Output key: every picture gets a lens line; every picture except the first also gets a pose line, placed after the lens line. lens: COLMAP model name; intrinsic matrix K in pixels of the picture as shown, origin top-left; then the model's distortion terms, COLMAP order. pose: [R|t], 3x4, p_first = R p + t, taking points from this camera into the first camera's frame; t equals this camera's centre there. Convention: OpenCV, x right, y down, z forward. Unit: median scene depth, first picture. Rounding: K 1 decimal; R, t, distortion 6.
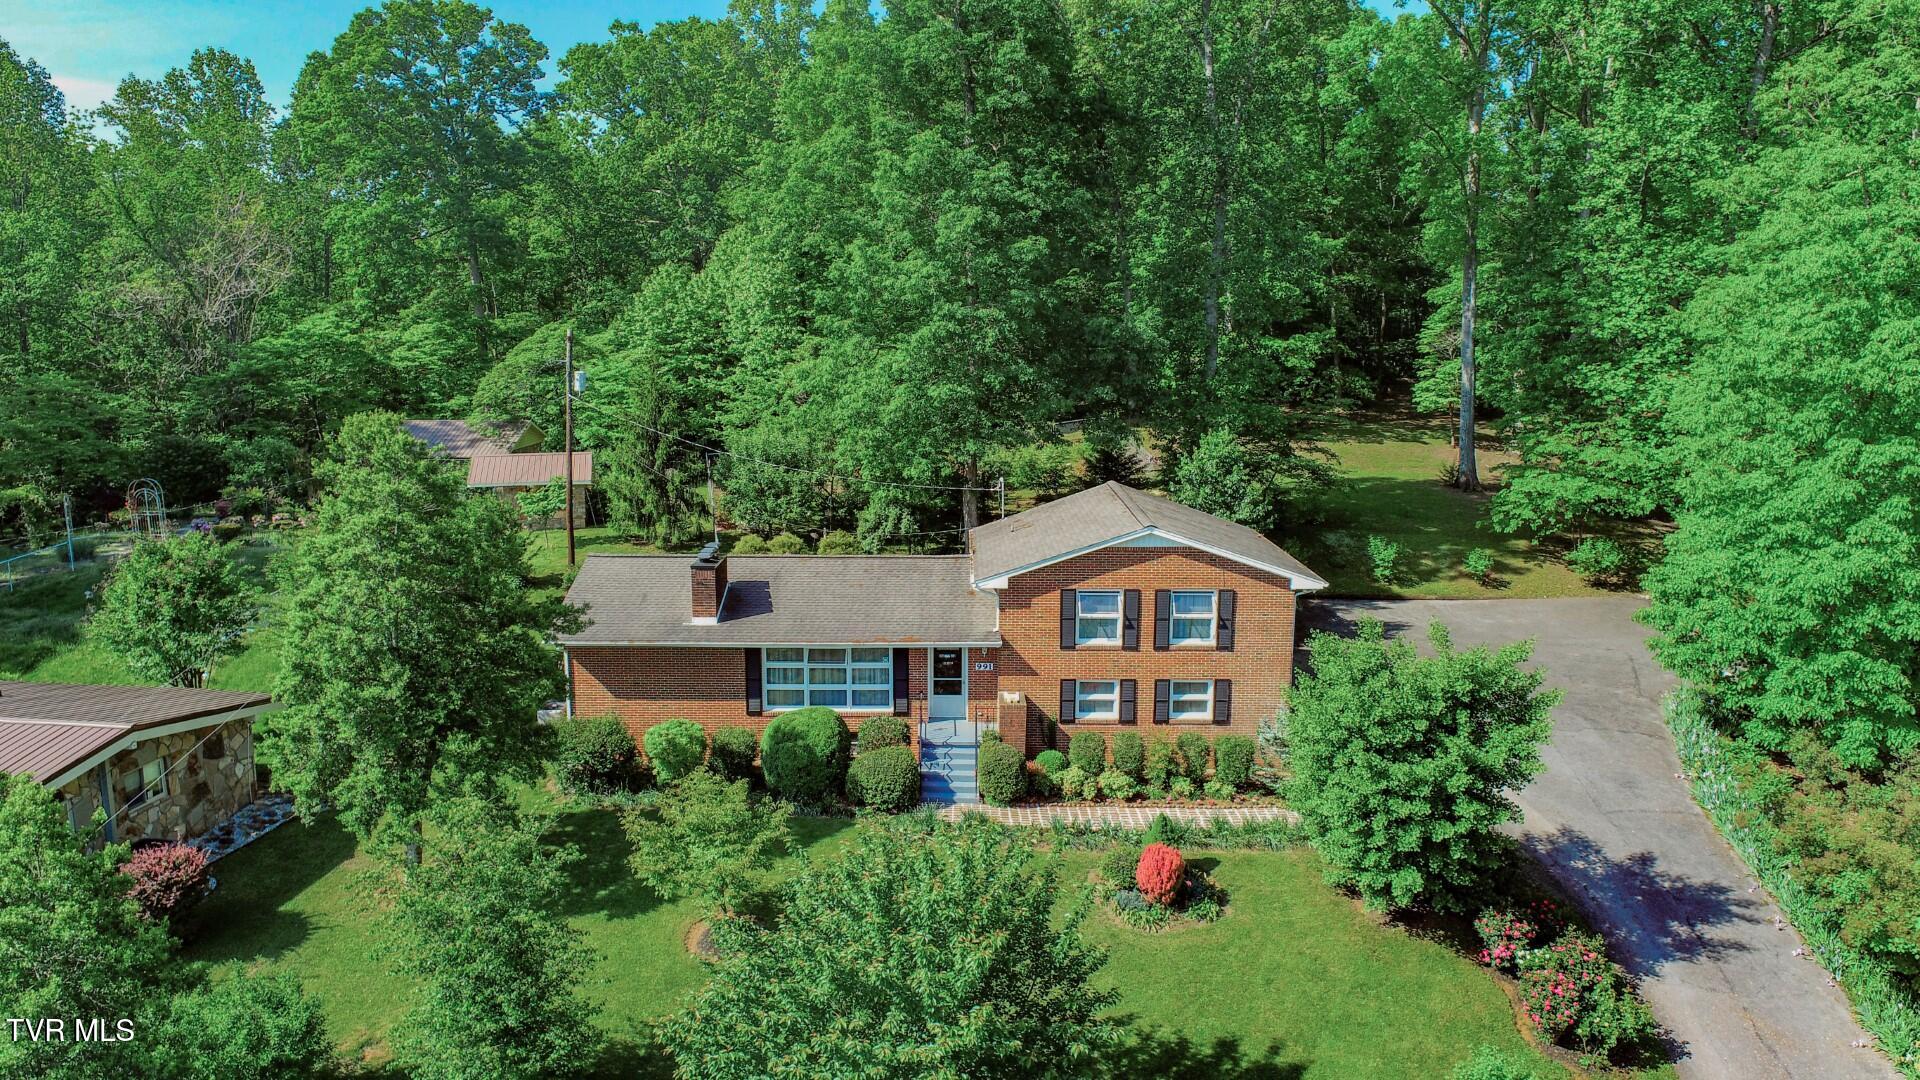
lens RADIAL K [[1327.2, 0, 958.3], [0, 1327.2, 539.1], [0, 0, 1]] dist [-0.011558, 0.006361]
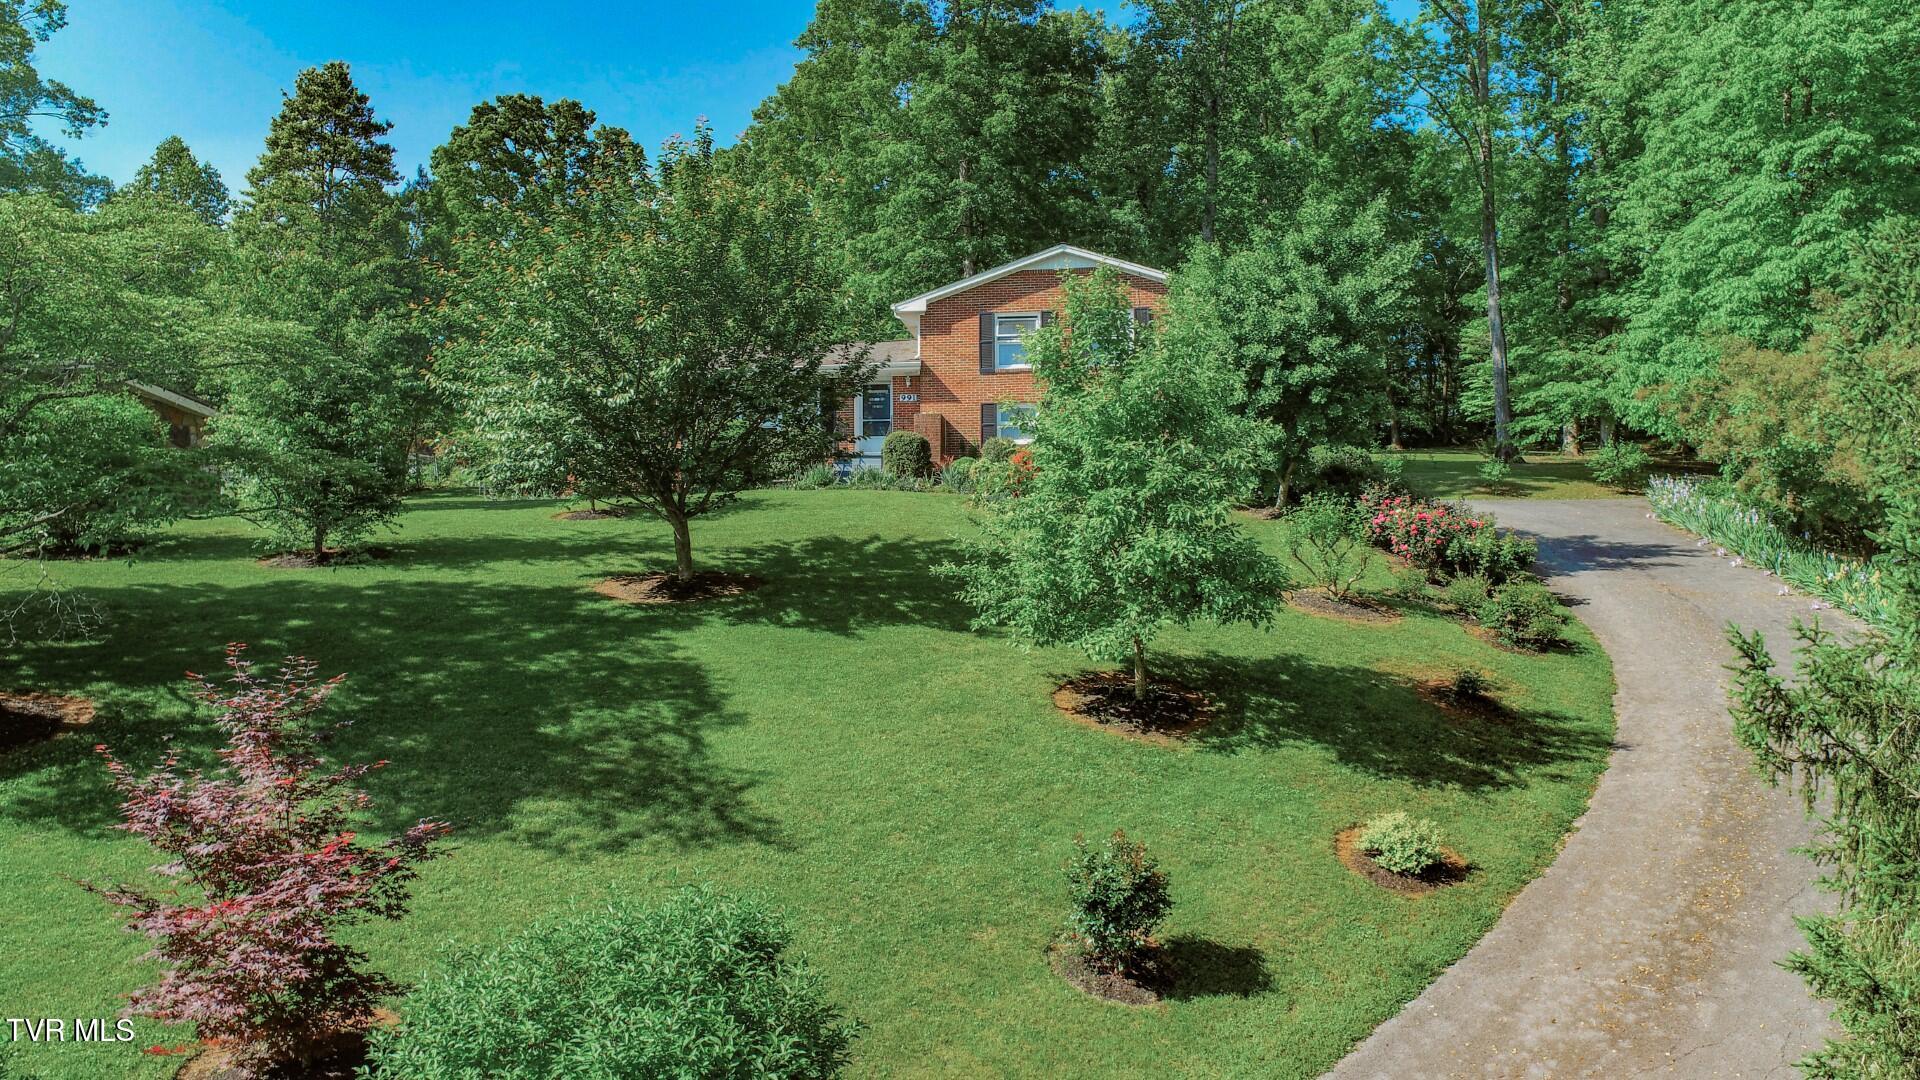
lens RADIAL K [[1327.2, 0, 957.4], [0, 1327.2, 527.5], [0, 0, 1]] dist [-0.011558, 0.006361]
pose [[0.993238, -0.016472, -0.114919, 0.173440], [-0.008965, 0.976044, -0.217387, 0.416177], [0.115747, 0.216948, 0.969297, 0.040801]]
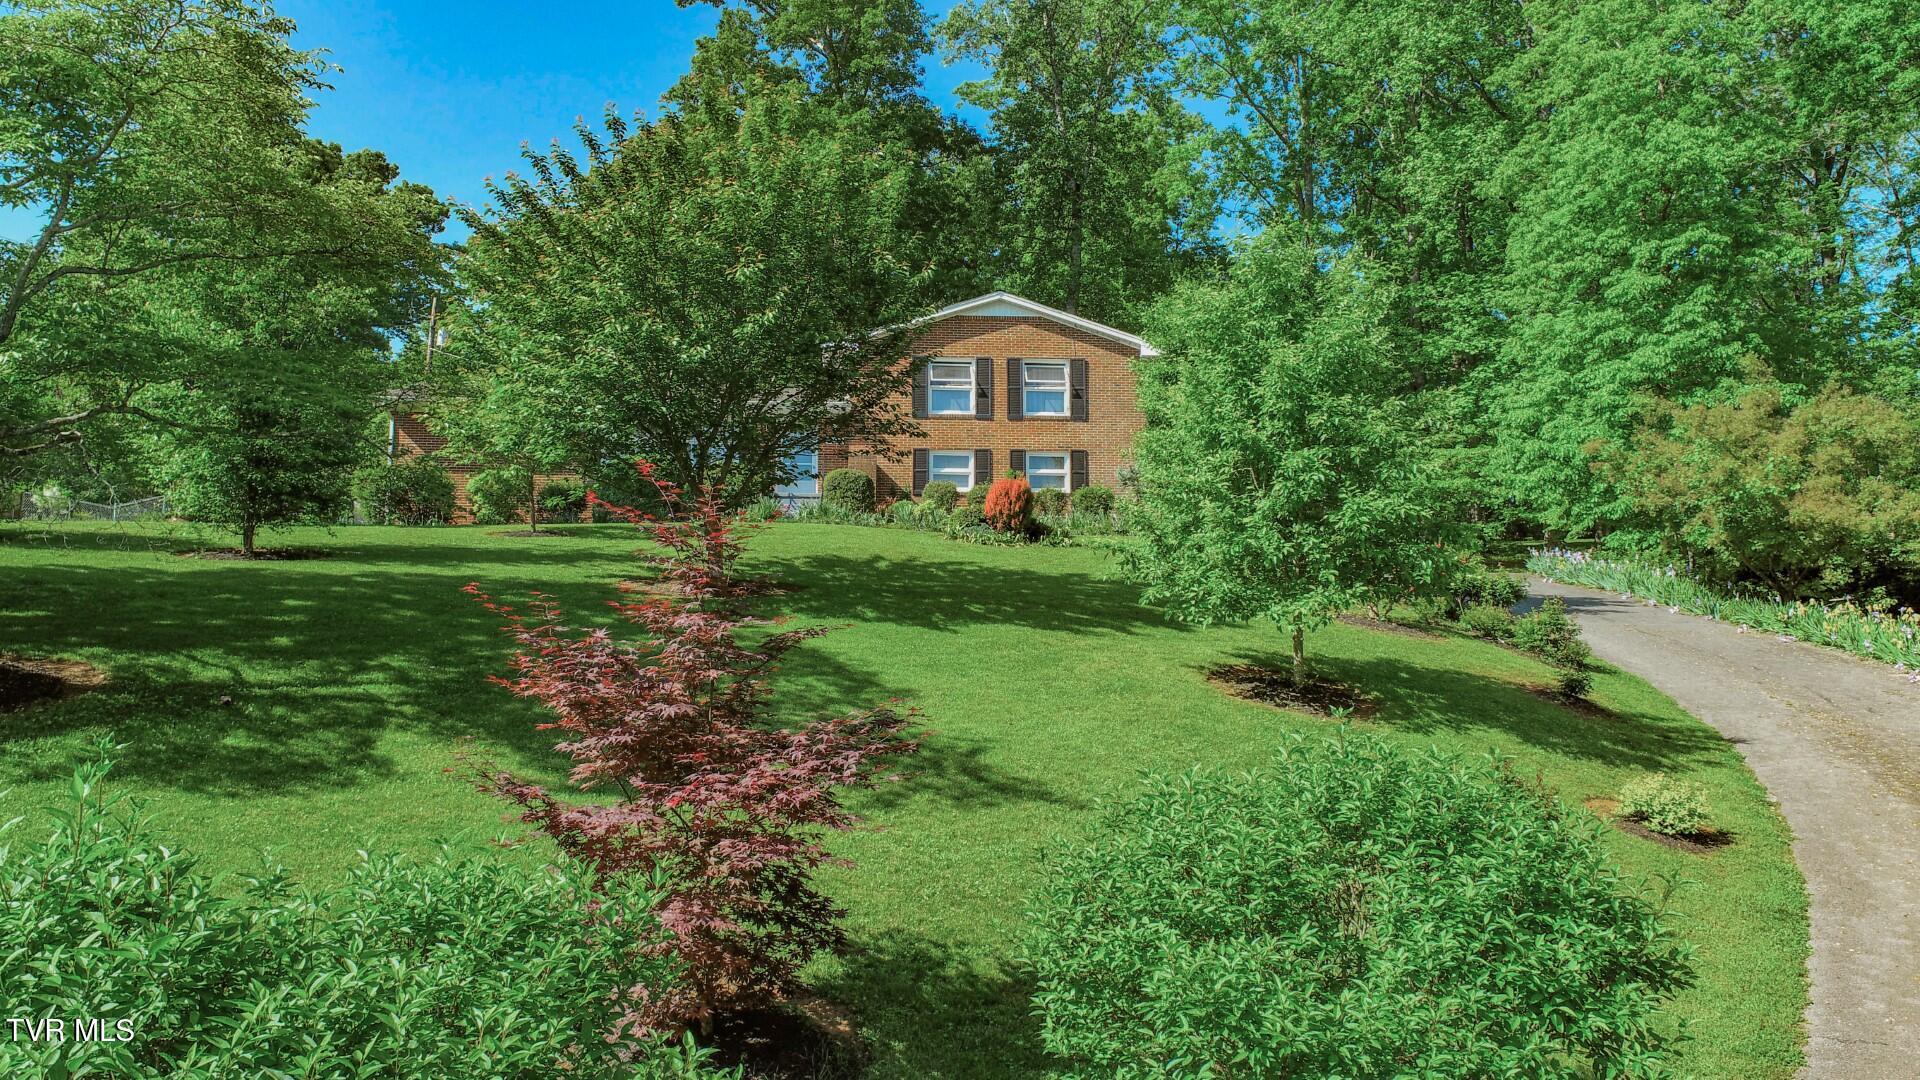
lens RADIAL K [[1327.2, 0, 963.0], [0, 1327.2, 542.5], [0, 0, 1]] dist [-0.011558, 0.006361]
pose [[0.996950, 0.004811, 0.077899, 0.038068], [0.018037, 0.956880, -0.289922, 0.452320], [-0.075935, 0.290442, 0.953875, 0.091248]]
